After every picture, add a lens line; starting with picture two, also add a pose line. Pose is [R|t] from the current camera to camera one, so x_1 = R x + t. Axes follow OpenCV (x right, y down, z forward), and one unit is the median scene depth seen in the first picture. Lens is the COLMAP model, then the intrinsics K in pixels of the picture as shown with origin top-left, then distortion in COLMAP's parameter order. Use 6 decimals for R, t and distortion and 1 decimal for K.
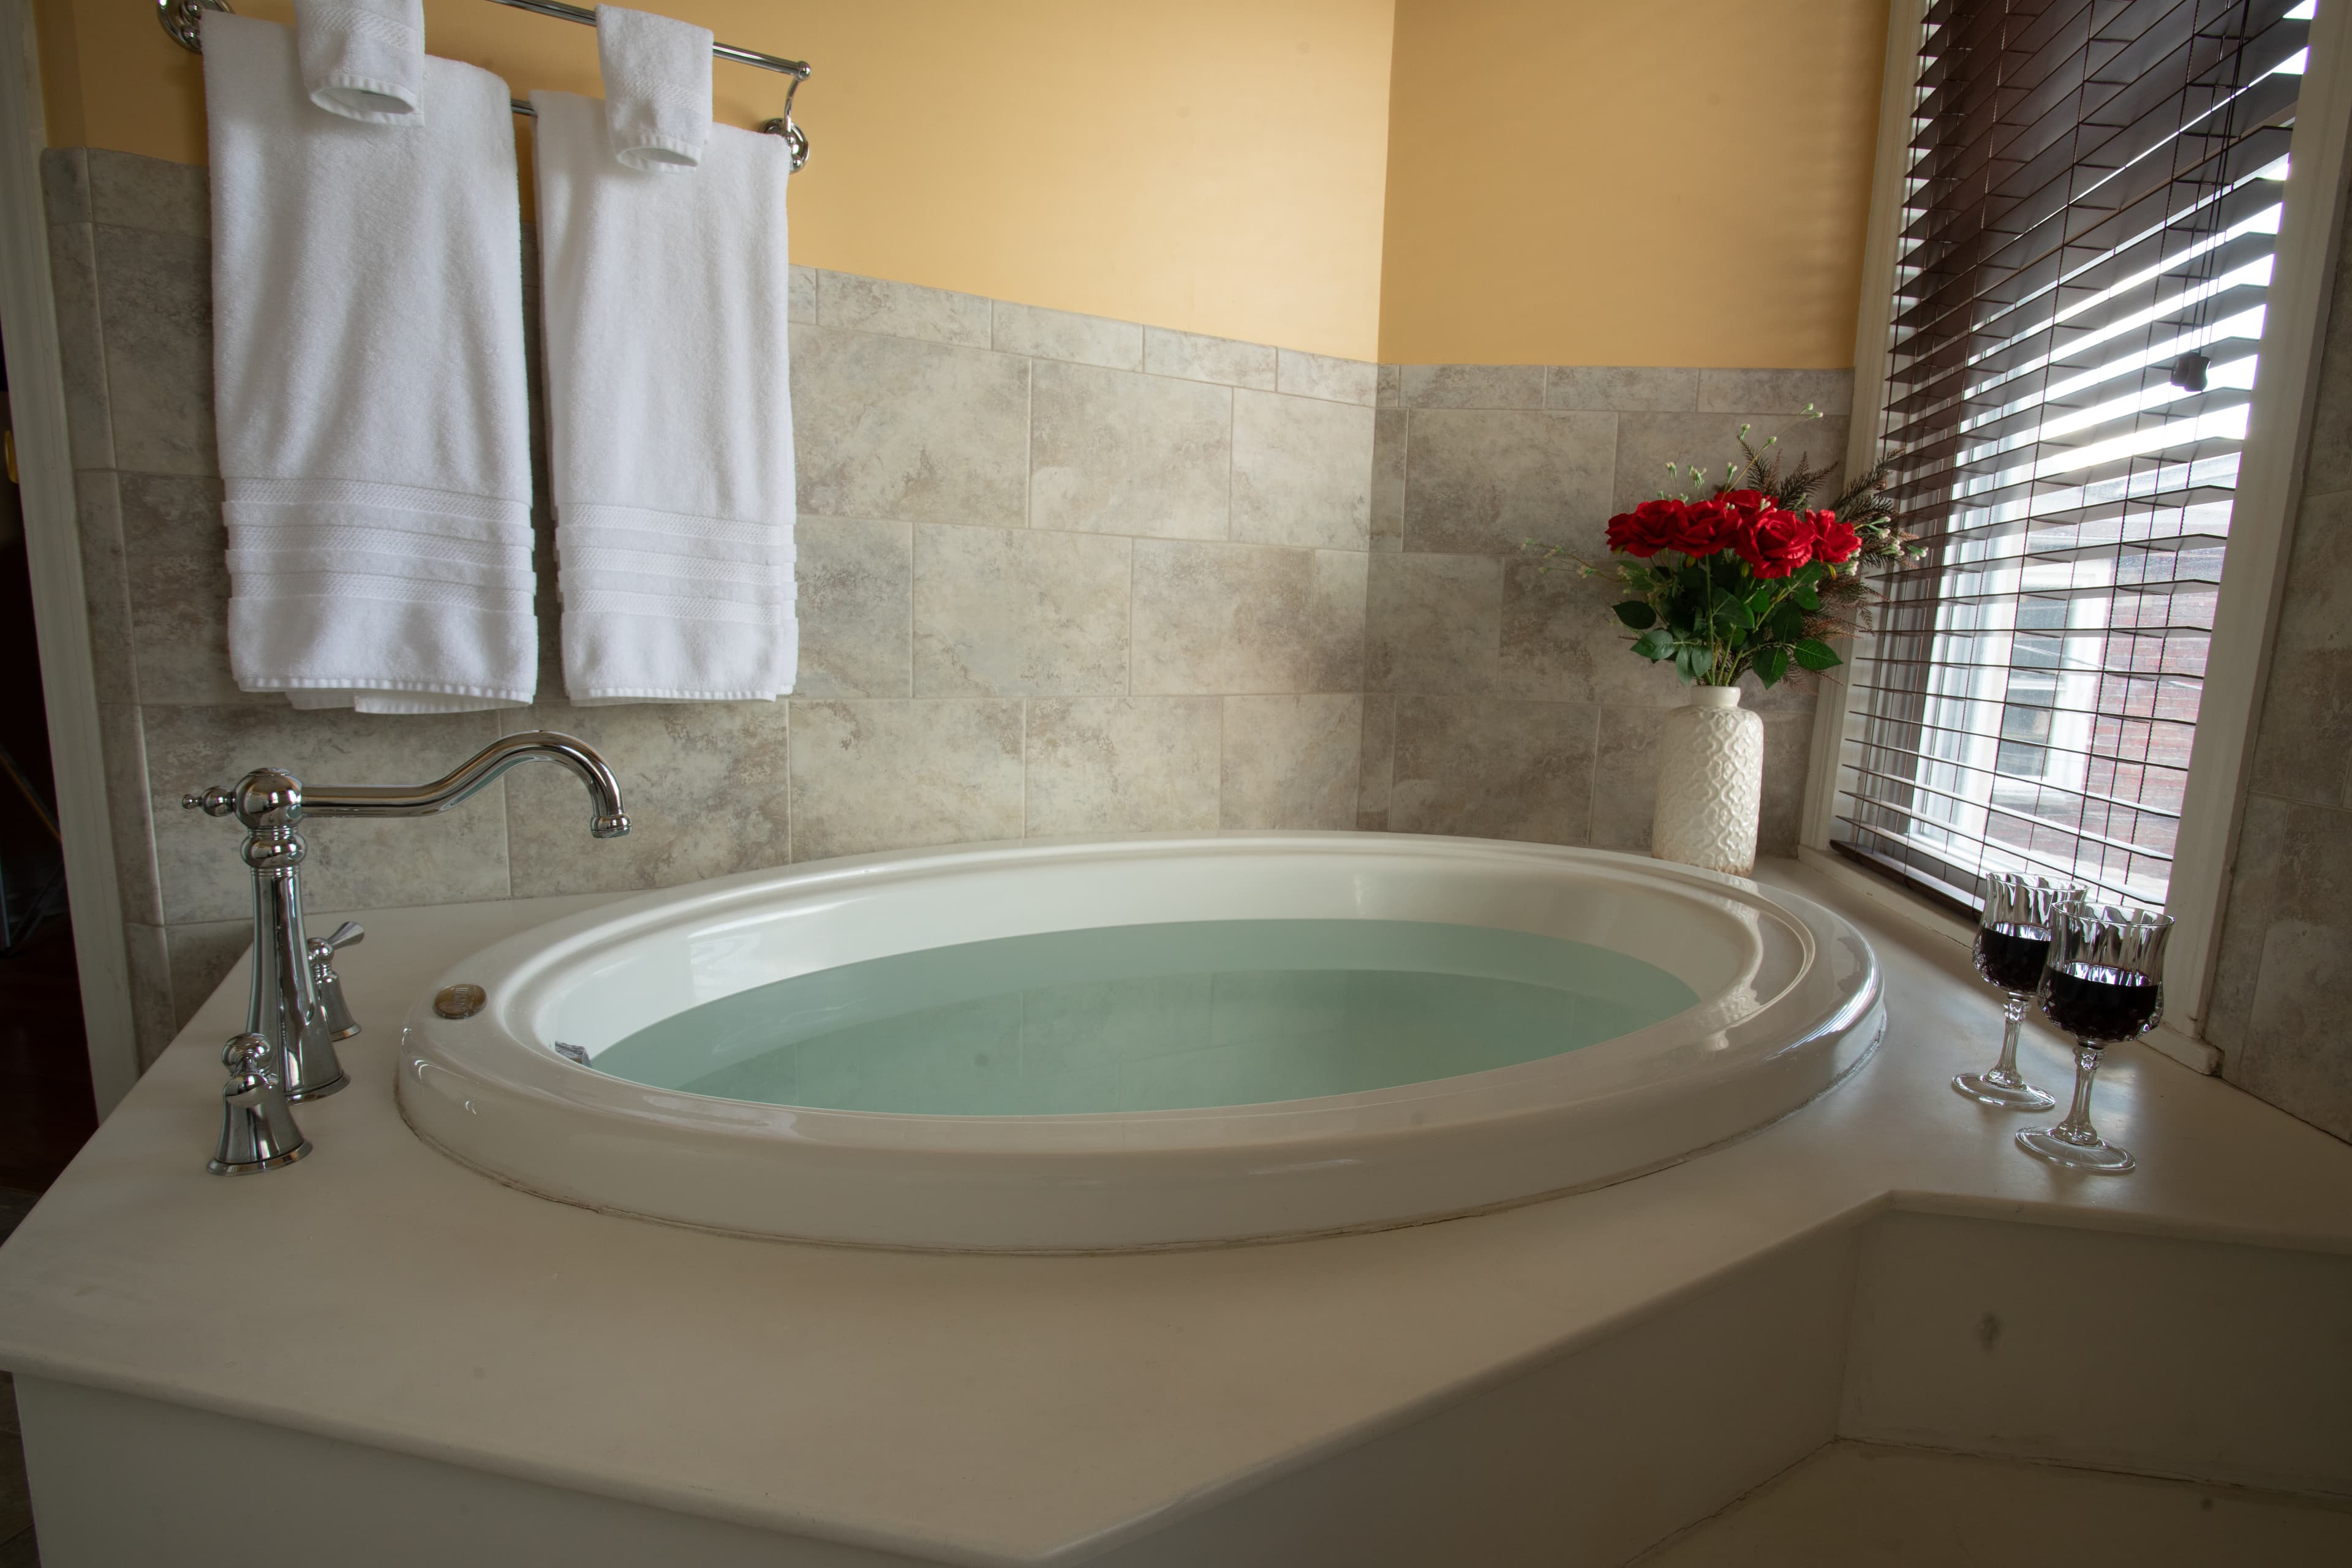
lens RADIAL K [[1145.8, 0, 1165.9], [0, 1145.8, 810.4], [0, 0, 1]] dist [-0.084271, 0.030888]
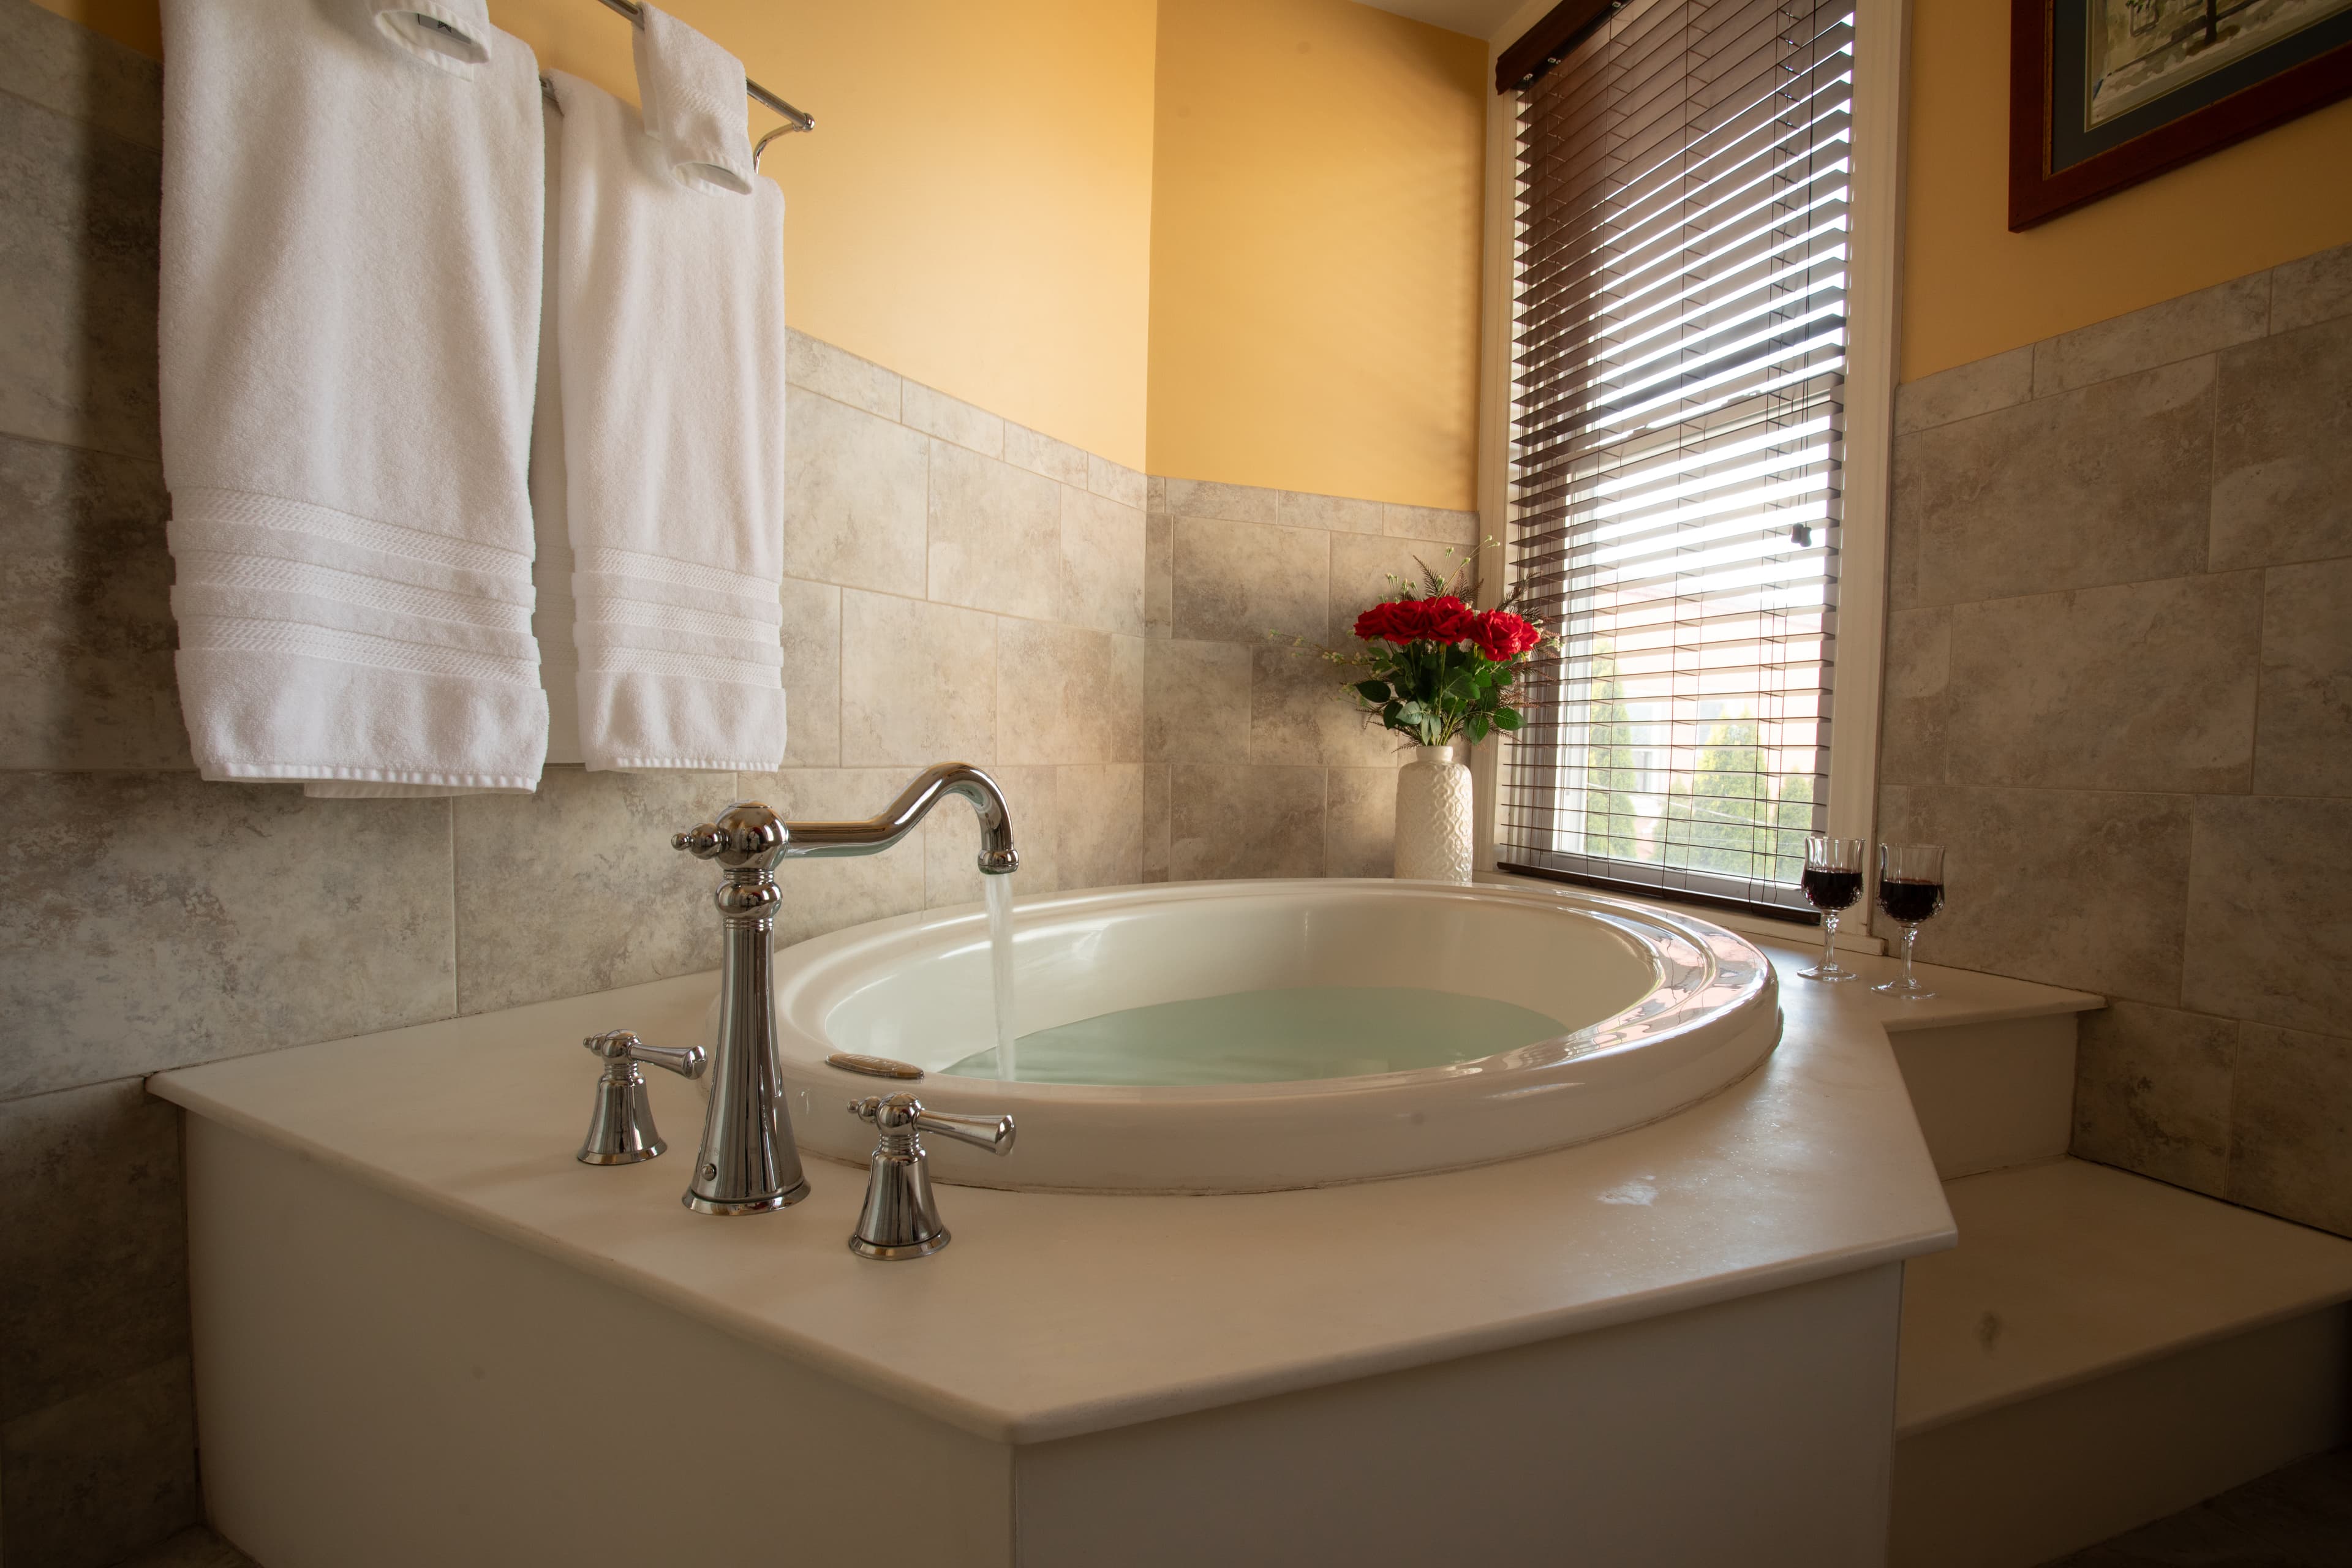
lens RADIAL K [[1145.8, 0, 1165.9], [0, 1145.8, 810.4], [0, 0, 1]] dist [-0.084271, 0.030888]
pose [[0.860279, -0.040251, 0.508232, -0.447904], [0.087207, 0.993804, -0.068908, 0.025723], [-0.502309, 0.103601, 0.858459, 0.043799]]
